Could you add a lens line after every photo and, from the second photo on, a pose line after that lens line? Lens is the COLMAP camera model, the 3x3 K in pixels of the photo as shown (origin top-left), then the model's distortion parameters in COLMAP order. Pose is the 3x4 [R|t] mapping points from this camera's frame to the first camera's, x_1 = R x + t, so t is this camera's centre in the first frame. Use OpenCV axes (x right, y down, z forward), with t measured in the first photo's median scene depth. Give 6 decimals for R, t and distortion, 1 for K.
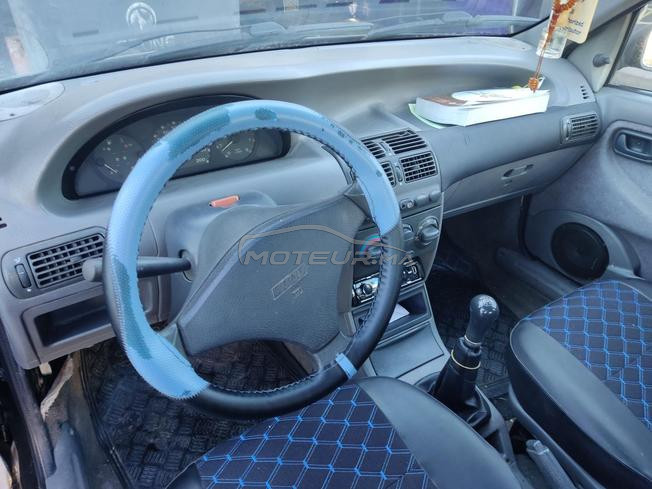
lens RADIAL K [[470.9, 0, 326.0], [0, 470.9, 244.5], [0, 0, 1]] dist [0.048109, -0.049754]
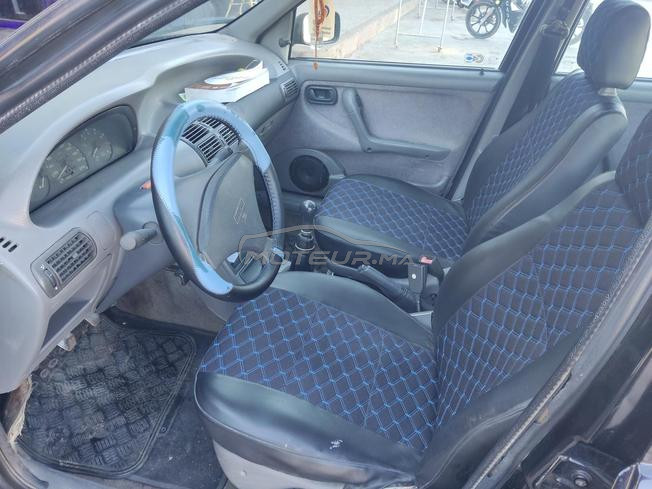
lens RADIAL K [[470.9, 0, 326.0], [0, 470.9, 244.5], [0, 0, 1]] dist [0.048109, -0.049754]
pose [[0.738343, -0.361729, 0.569211, -0.411952], [0.341303, 0.928349, 0.147242, 0.025293], [-0.581688, 0.085559, 0.808900, -0.227549]]
